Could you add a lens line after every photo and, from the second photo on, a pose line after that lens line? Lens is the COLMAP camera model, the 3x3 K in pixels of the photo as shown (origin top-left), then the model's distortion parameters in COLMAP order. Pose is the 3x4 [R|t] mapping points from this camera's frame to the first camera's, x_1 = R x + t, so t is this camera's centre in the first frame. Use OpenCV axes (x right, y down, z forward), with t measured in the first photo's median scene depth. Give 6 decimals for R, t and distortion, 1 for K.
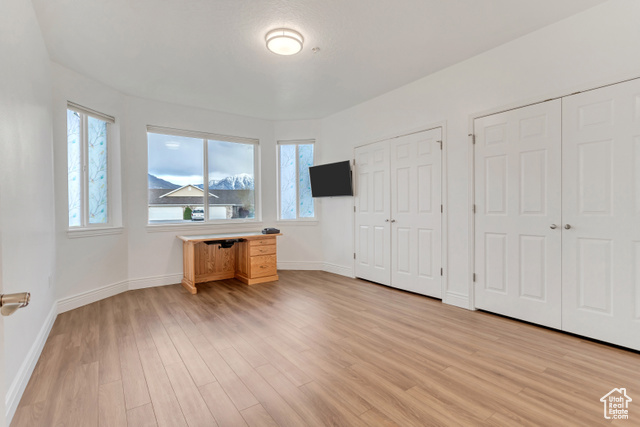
lens RADIAL K [[304.0, 0, 321.5], [0, 304.0, 210.6], [0, 0, 1]] dist [-0.002557, 0.000114]
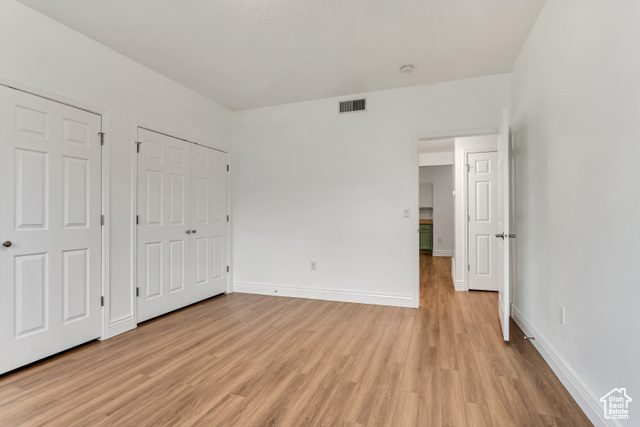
lens RADIAL K [[304.0, 0, 321.7], [0, 304.0, 215.1], [0, 0, 1]] dist [-0.002557, 0.000114]
pose [[-0.548891, 0.020825, 0.835635, -0.716268], [0.021648, 0.999708, -0.010694, 0.003461], [-0.835614, 0.012220, -0.549182, 1.211057]]
